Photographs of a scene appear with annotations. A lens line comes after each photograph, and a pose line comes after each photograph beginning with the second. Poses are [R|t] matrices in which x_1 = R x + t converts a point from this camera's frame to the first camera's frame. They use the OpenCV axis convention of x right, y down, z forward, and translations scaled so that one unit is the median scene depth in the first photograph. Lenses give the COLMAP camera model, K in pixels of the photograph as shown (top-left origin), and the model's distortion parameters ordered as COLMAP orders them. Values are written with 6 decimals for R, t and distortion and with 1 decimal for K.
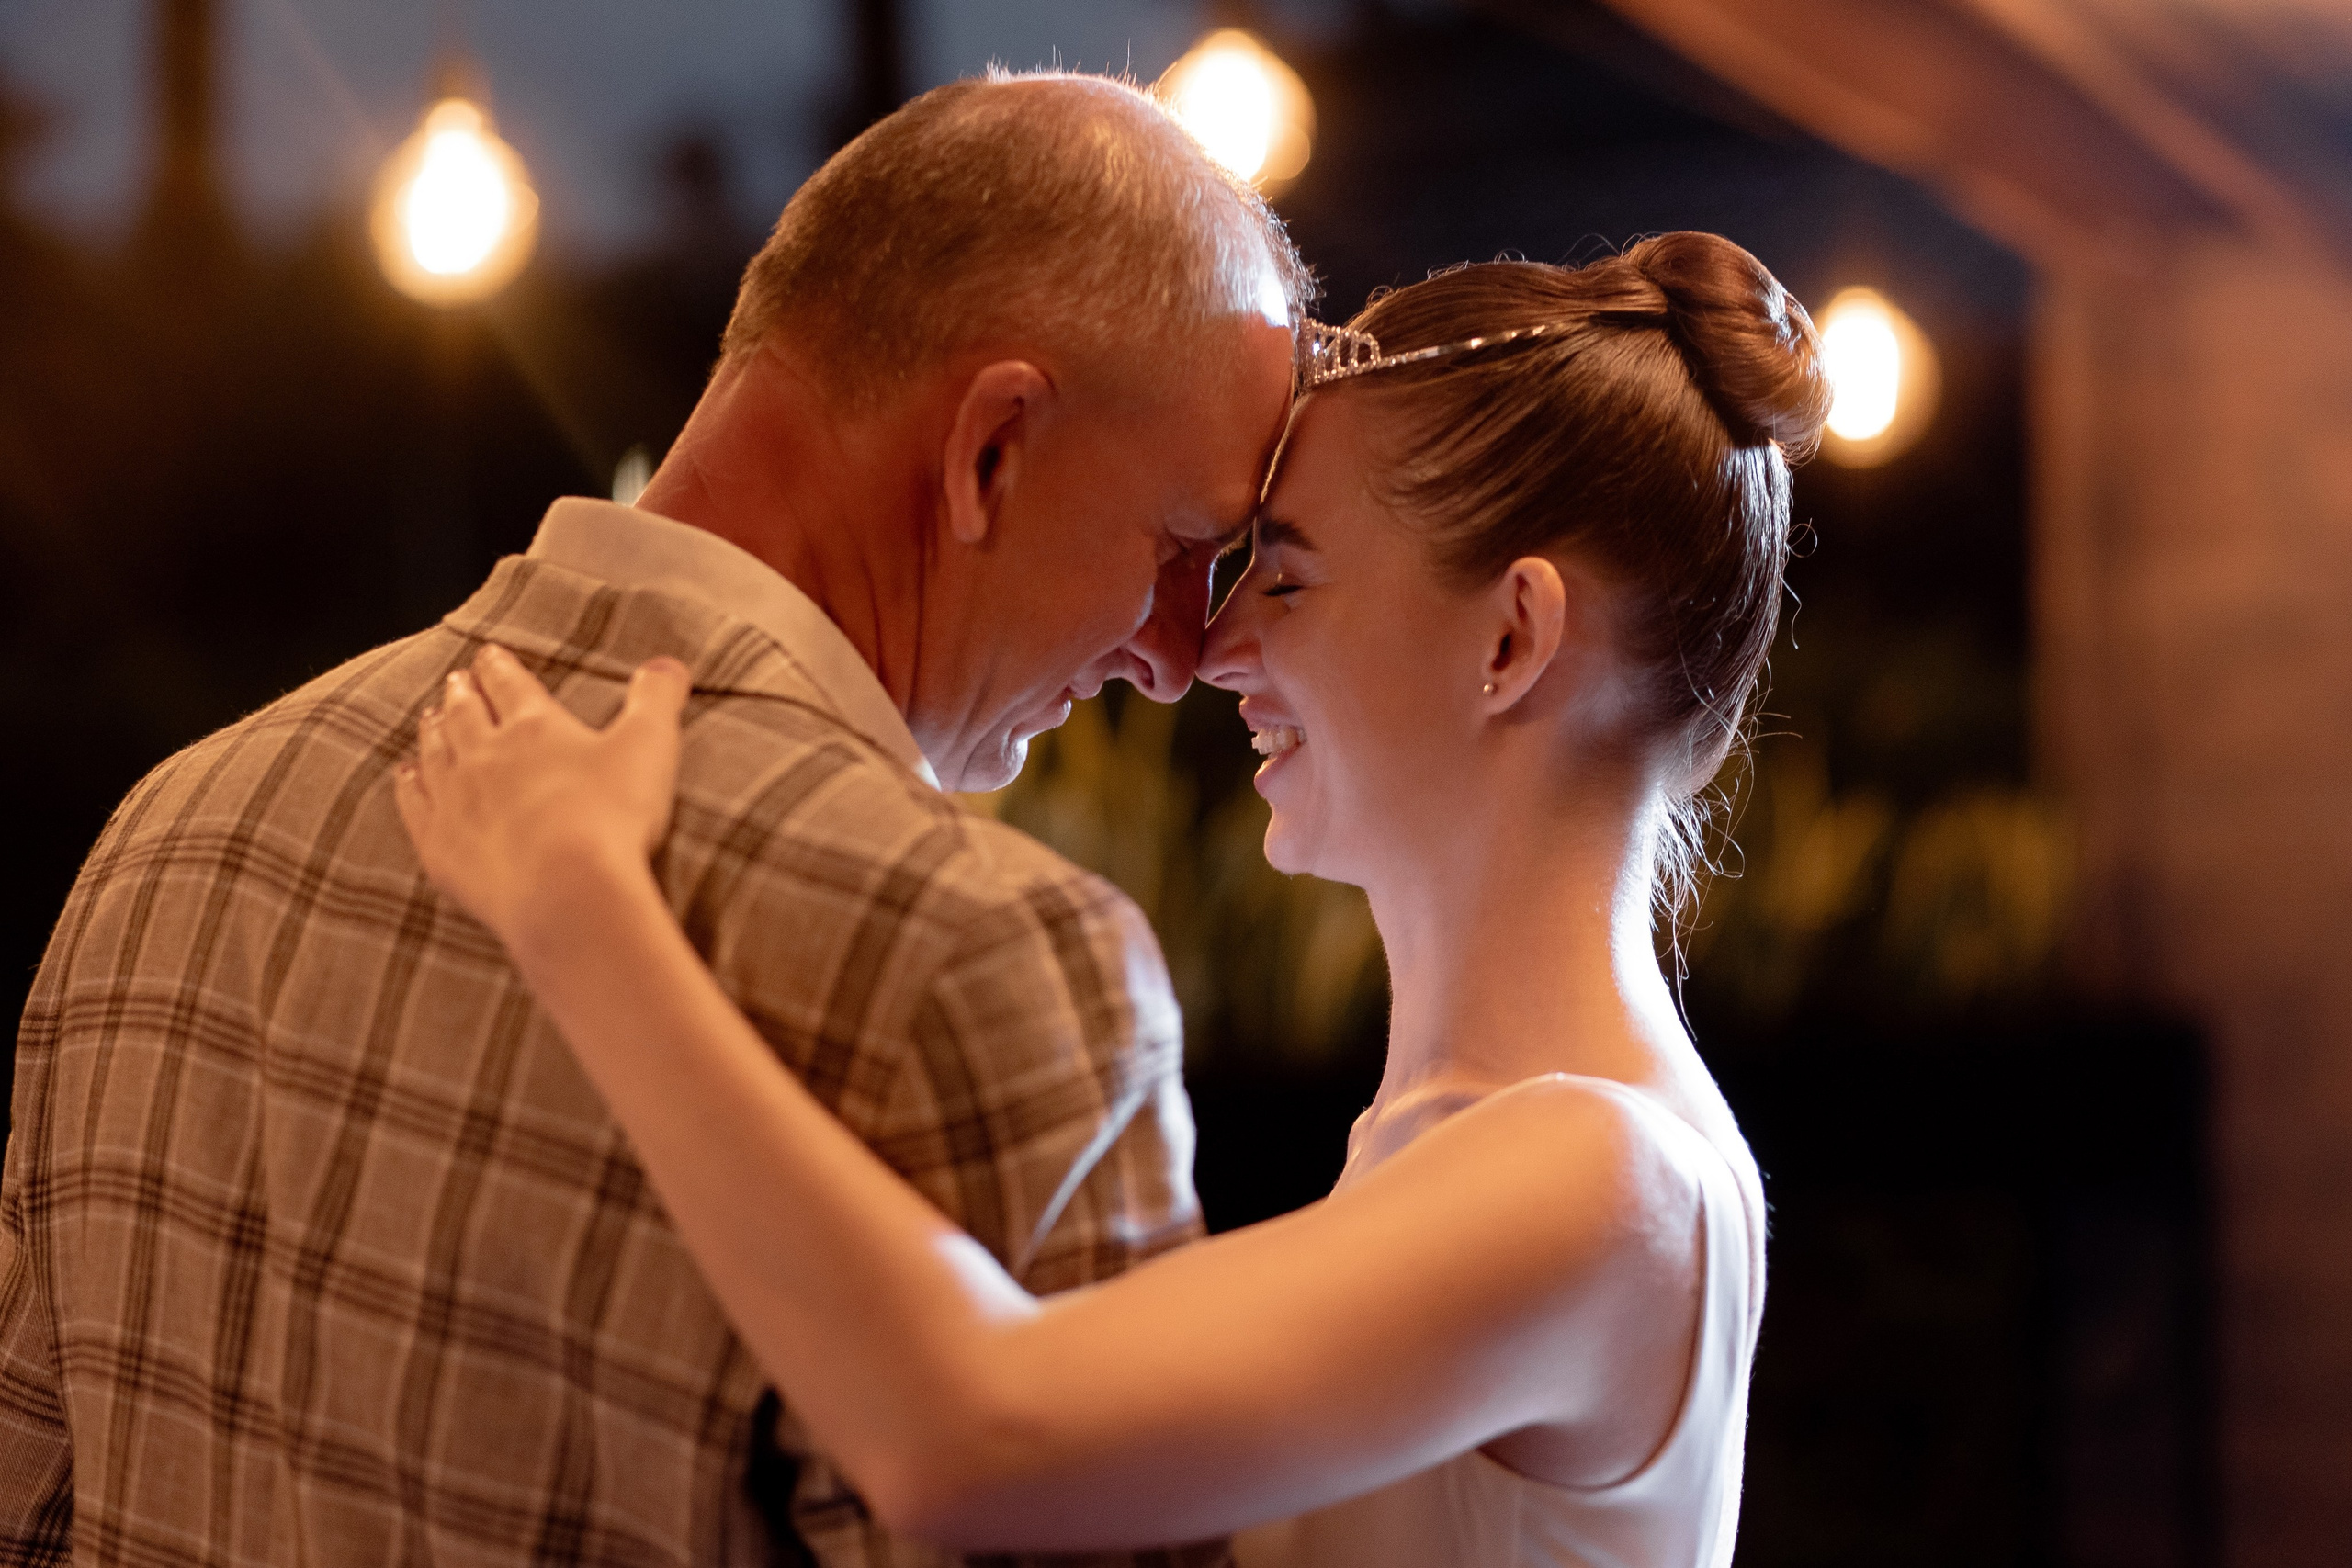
lens RADIAL K [[5982.8, 0, 1176.0], [0, 5982.8, 784.0], [0, 0, 1]] dist [-0.025462, -0.693132]
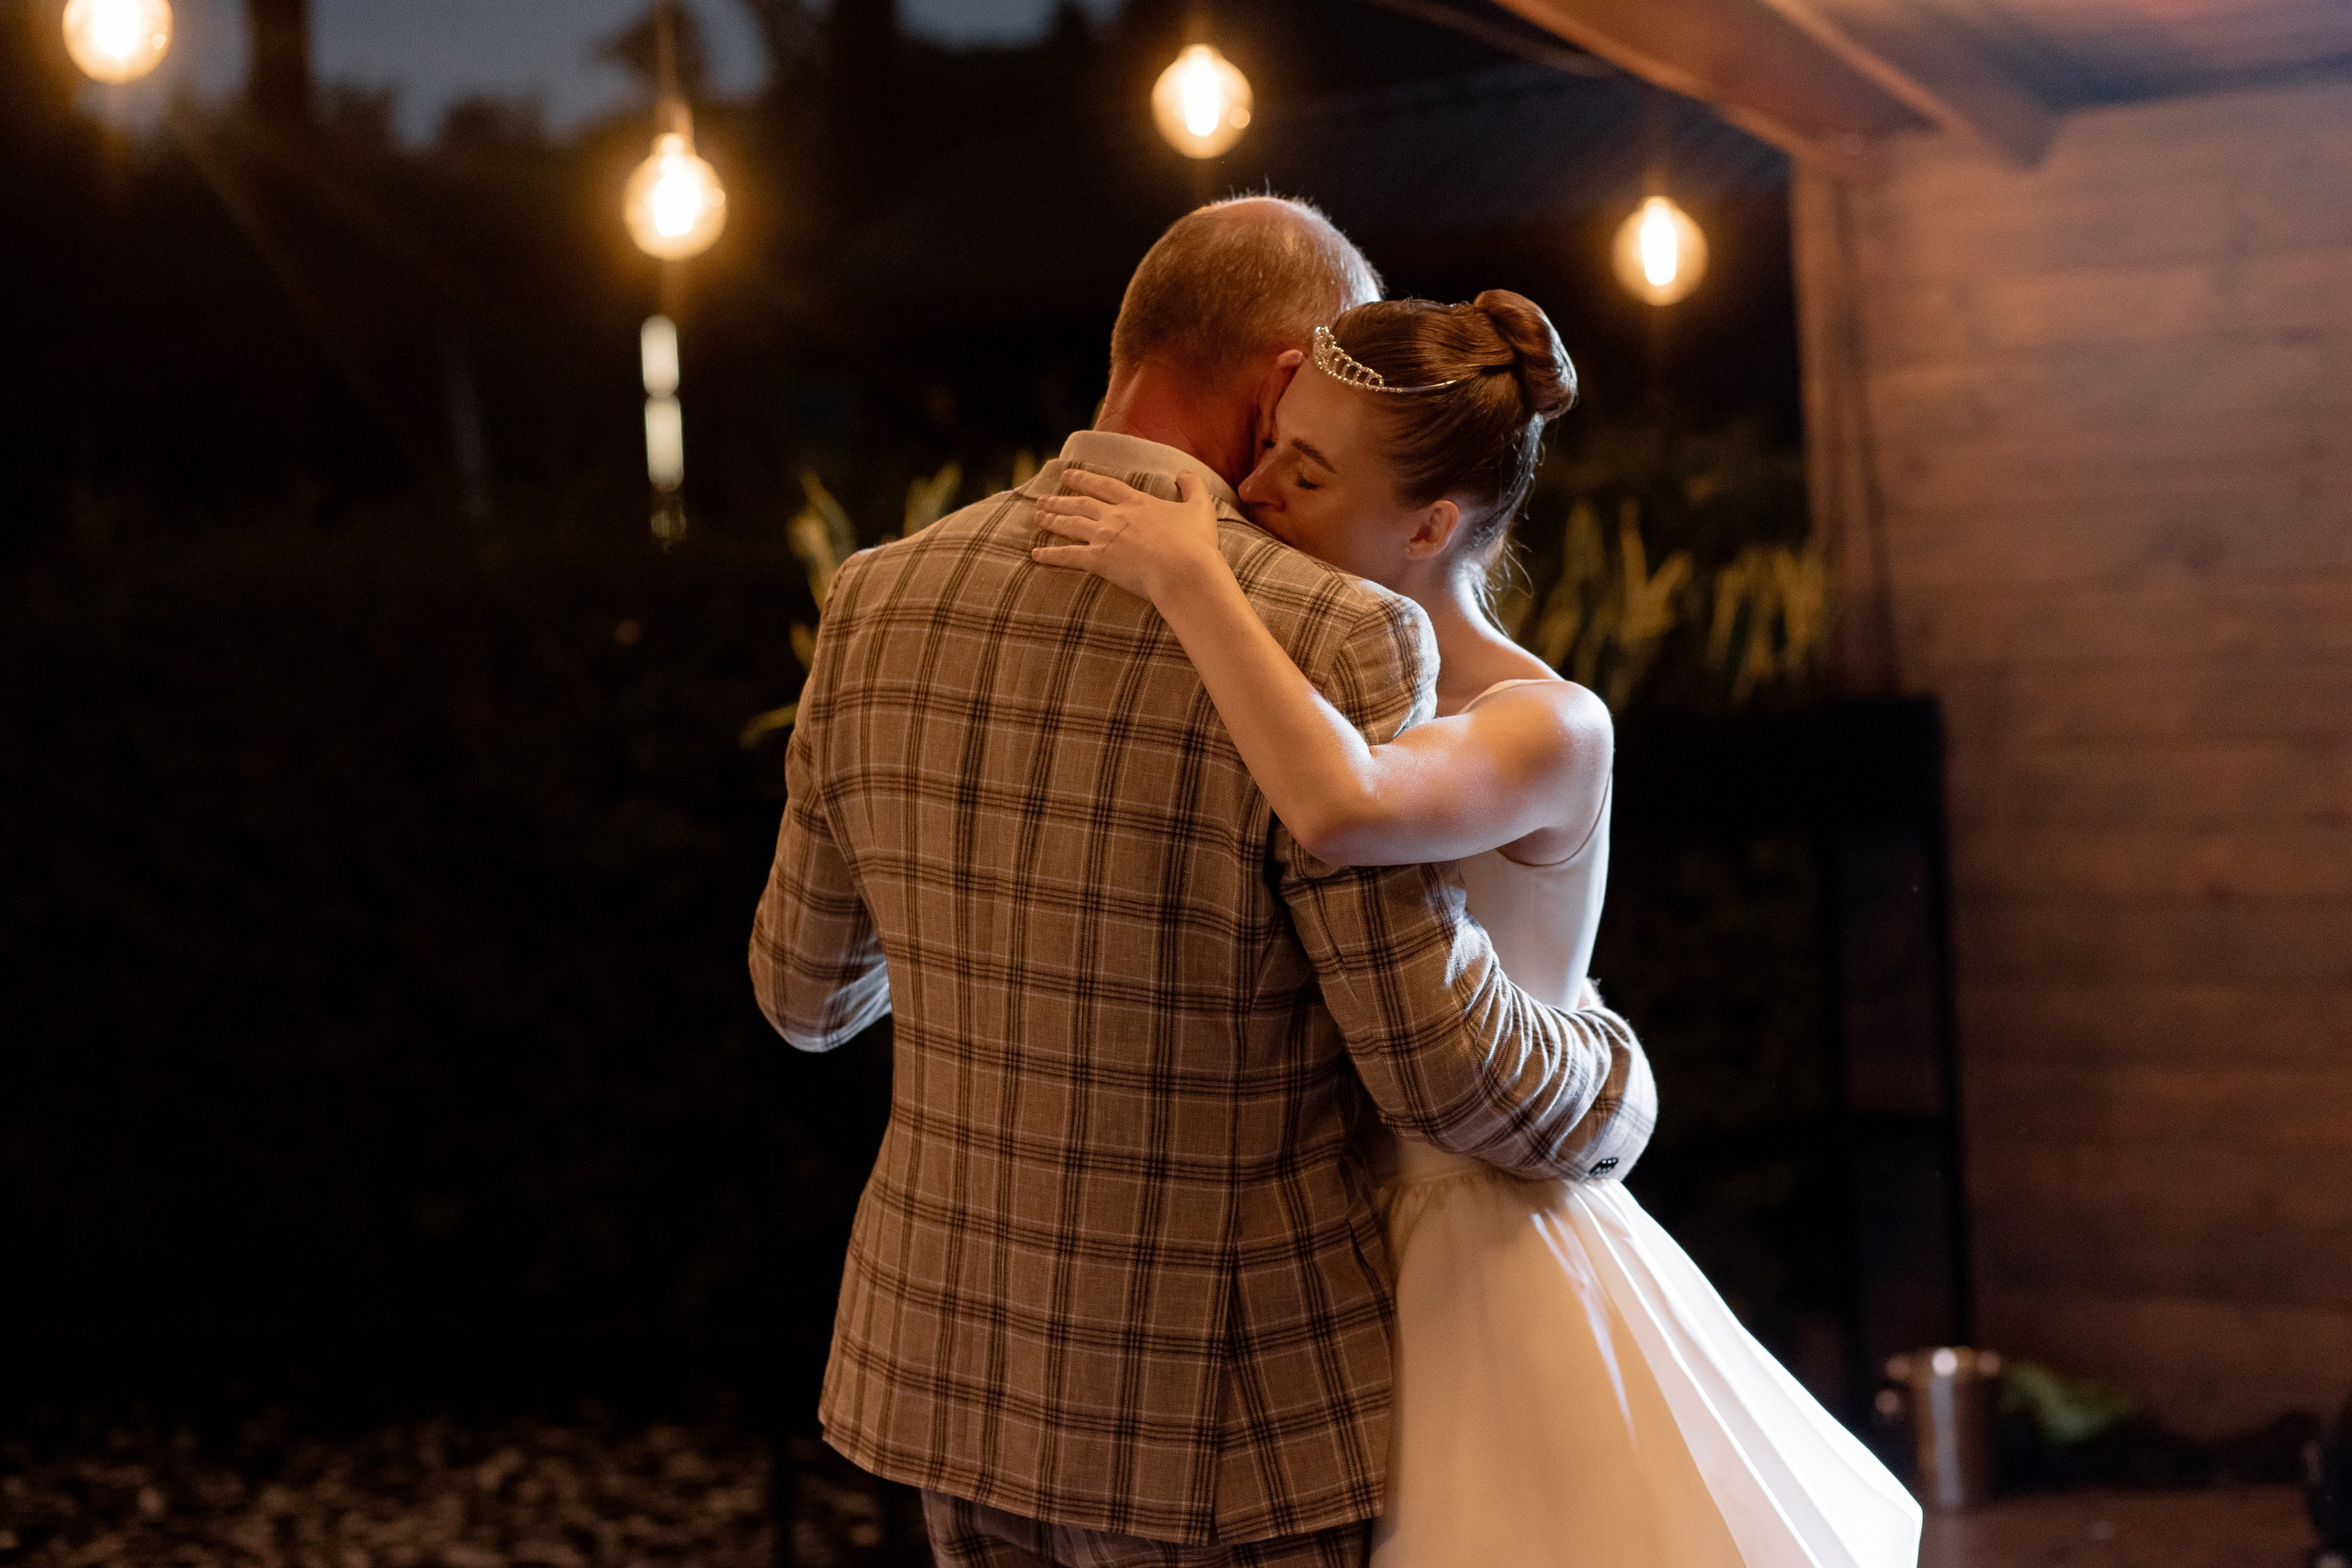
lens RADIAL K [[5982.8, 0, 1176.0], [0, 5982.8, 784.0], [0, 0, 1]] dist [-0.025462, -0.693132]
pose [[0.997603, -0.057263, 0.038857, -0.066500], [0.055925, 0.997832, 0.034691, 0.001189], [-0.040759, -0.032435, 0.998642, -0.433871]]
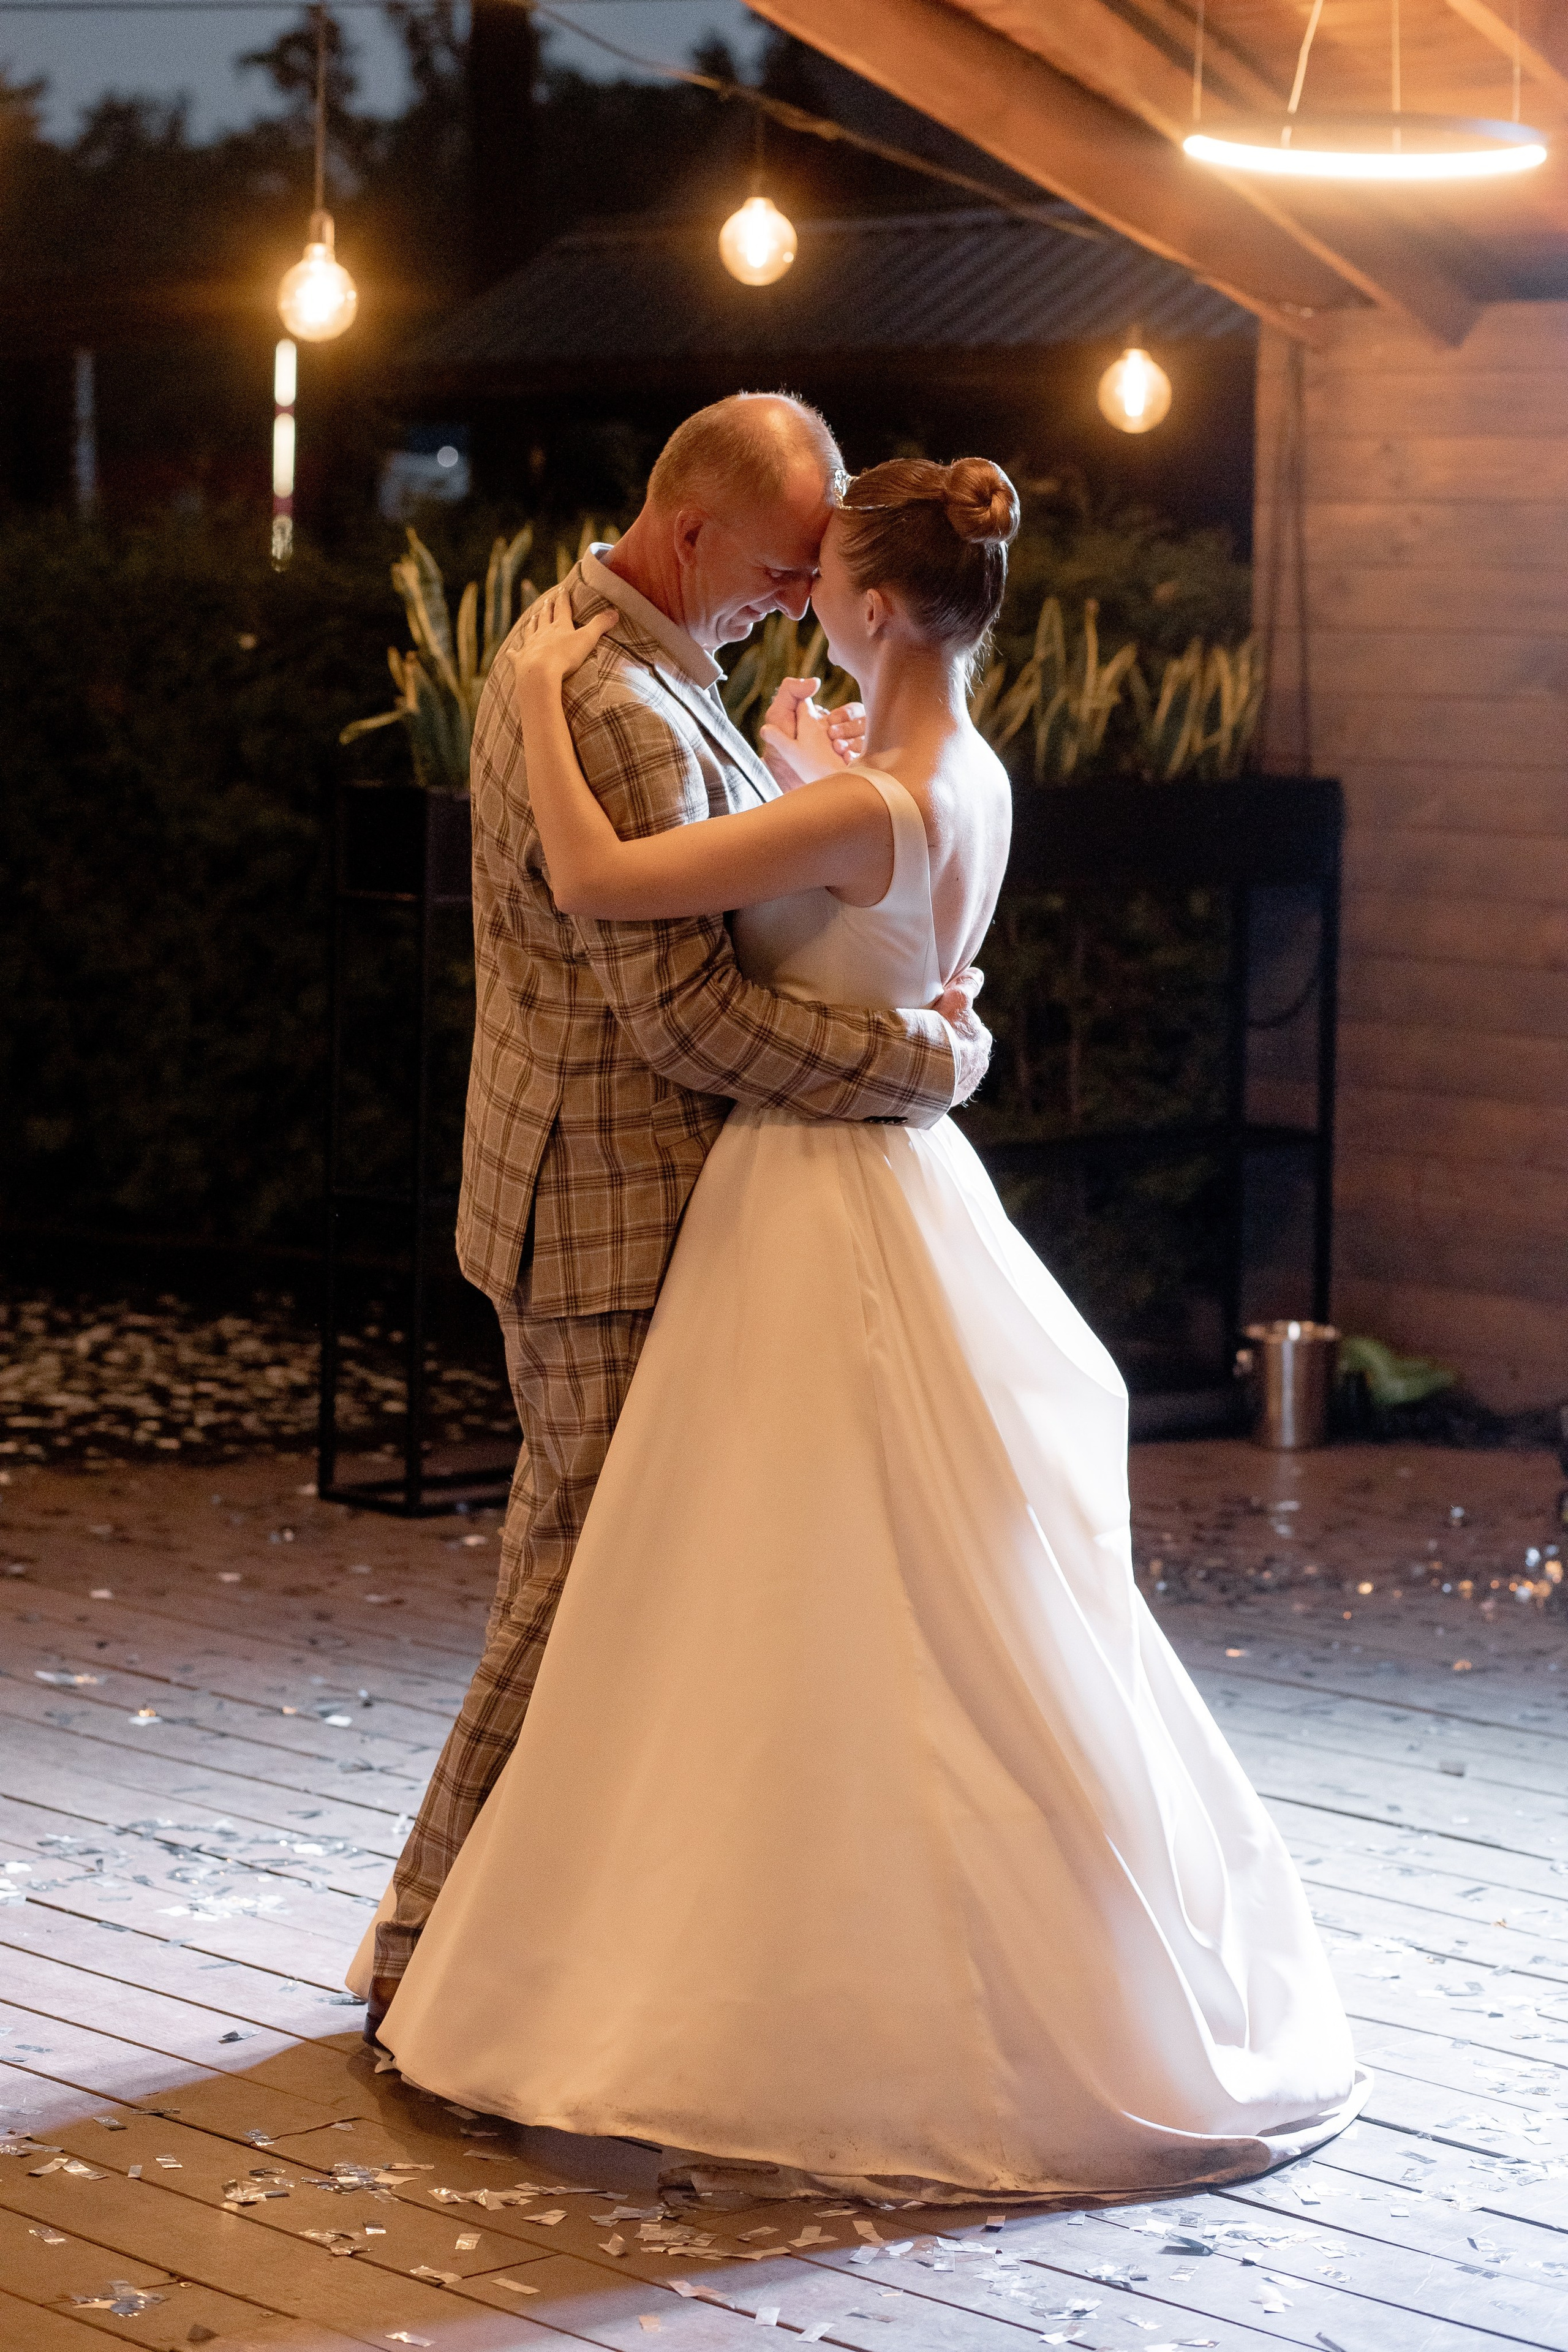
lens RADIAL K [[5983.4, 0, 784.0], [0, 5983.4, 1176.0], [0, 0, 1]] dist [-0.025462, -0.693132]
pose [[0.998953, 0.016623, 0.042623, -0.056886], [-0.020513, 0.995500, 0.092515, -0.002734], [-0.040894, -0.093292, 0.994799, -0.749165]]
